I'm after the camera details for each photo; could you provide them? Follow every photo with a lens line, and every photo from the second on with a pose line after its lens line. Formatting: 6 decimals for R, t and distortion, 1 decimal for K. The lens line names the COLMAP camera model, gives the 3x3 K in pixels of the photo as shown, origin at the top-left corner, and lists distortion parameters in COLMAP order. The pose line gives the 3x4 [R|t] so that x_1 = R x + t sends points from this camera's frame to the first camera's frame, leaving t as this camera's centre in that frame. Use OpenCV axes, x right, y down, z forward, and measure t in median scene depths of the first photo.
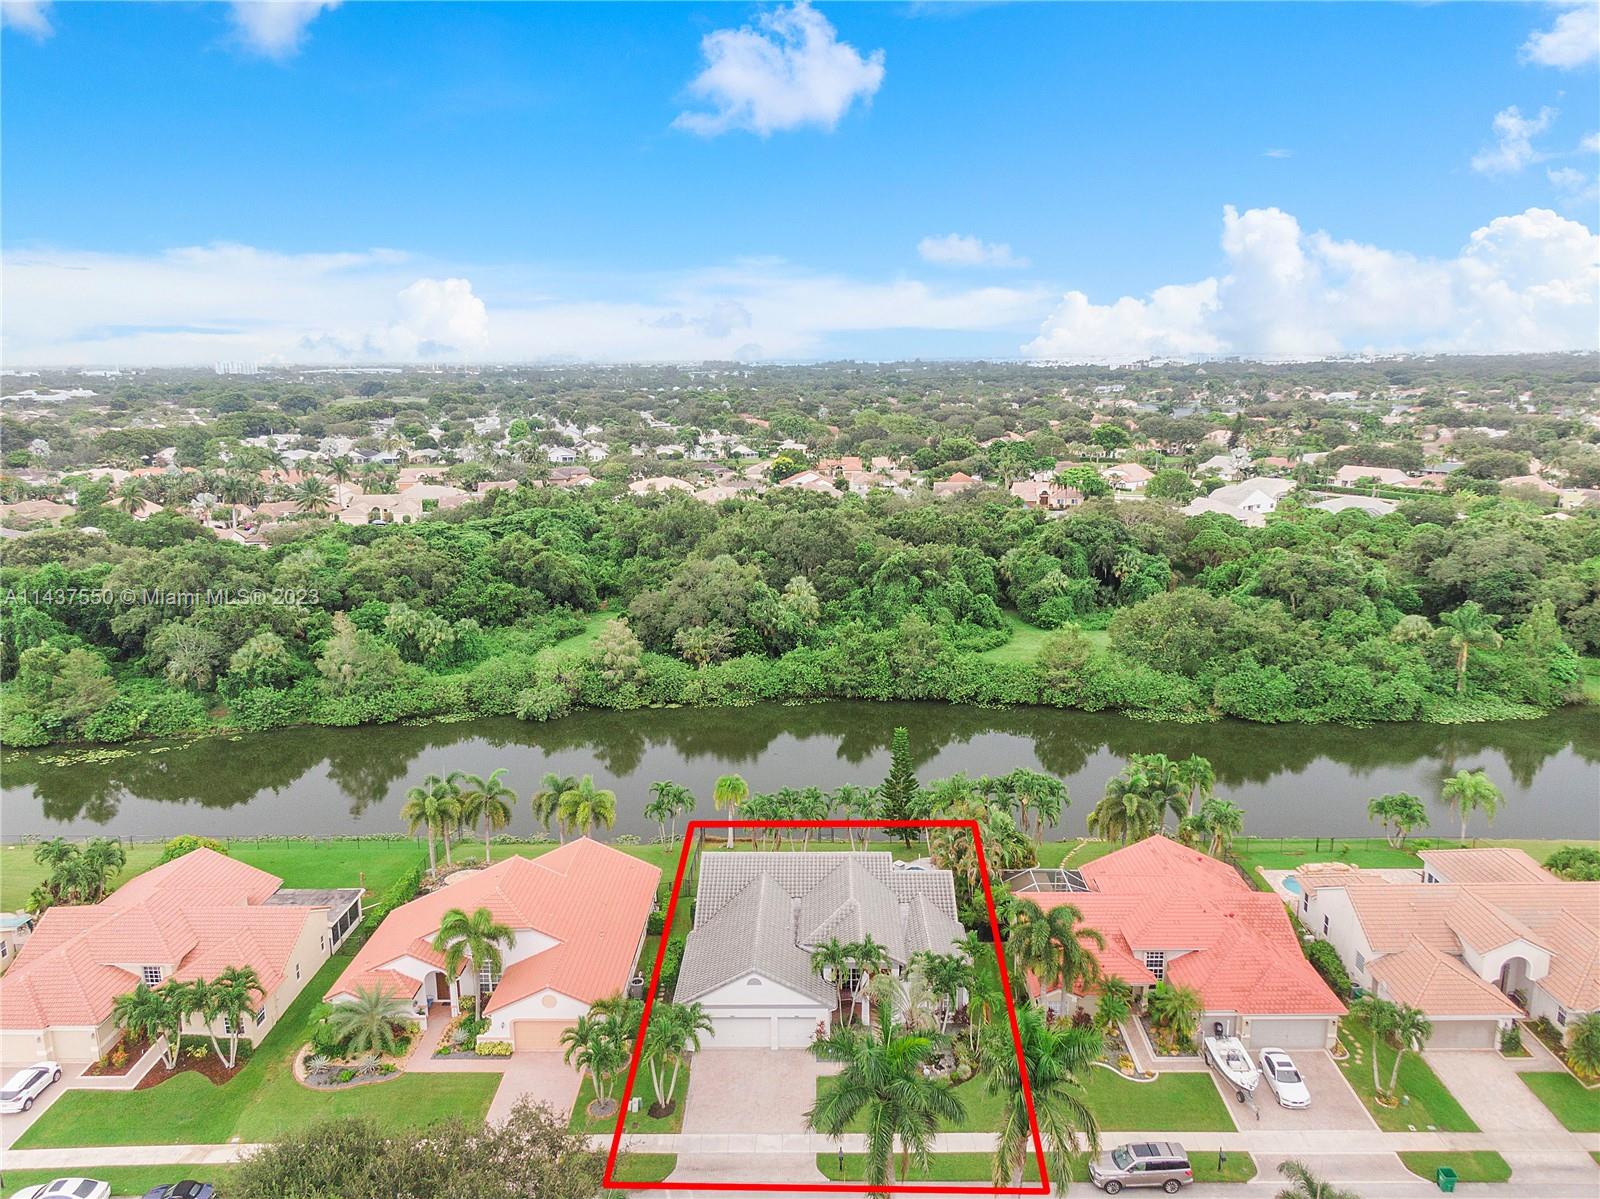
lens RADIAL K [[1137.5, 0, 780.0], [0, 1137.5, 617.5], [0, 0, 1]] dist [0.054991, -0.090896]
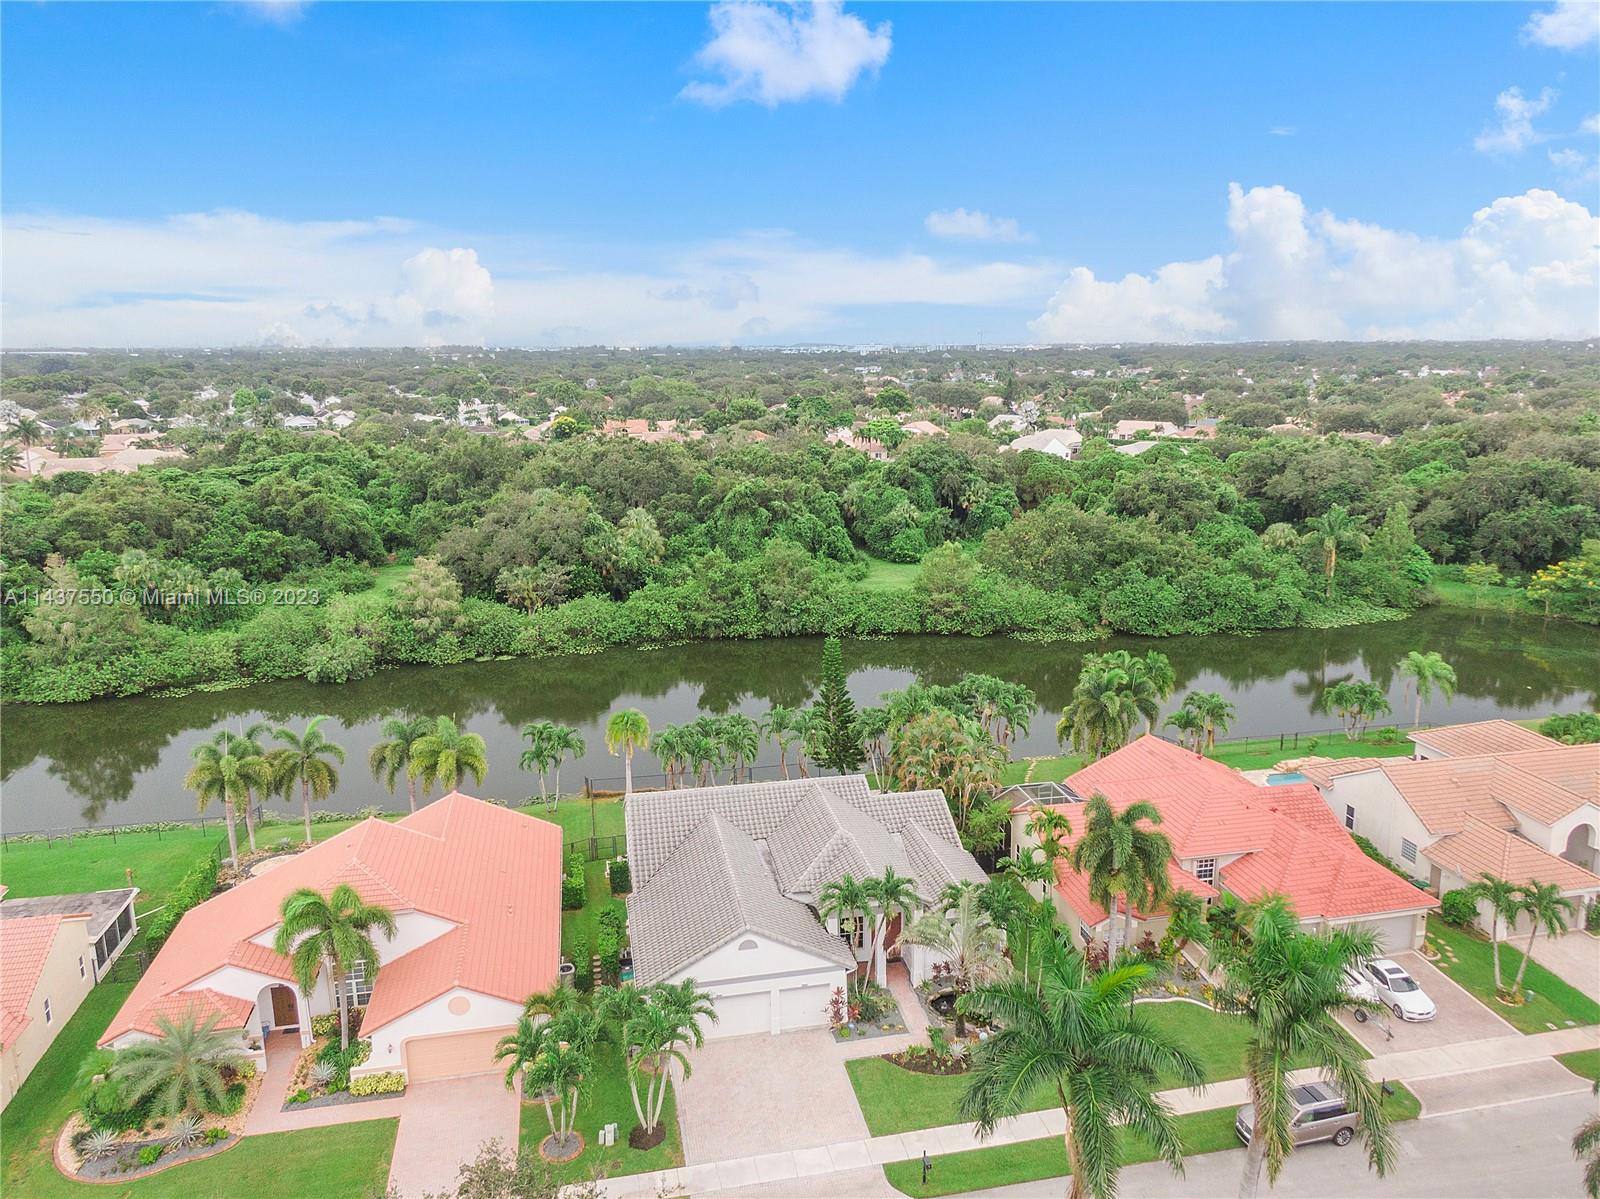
lens RADIAL K [[1145.0, 0, 799.8], [0, 1145.0, 608.5], [0, 0, 1]] dist [0.039428, -0.065067]
pose [[0.973002, -0.043601, 0.226642, -0.072592], [0.044092, 0.999023, 0.002896, 0.049121], [-0.226547, 0.007175, 0.973974, 0.131251]]
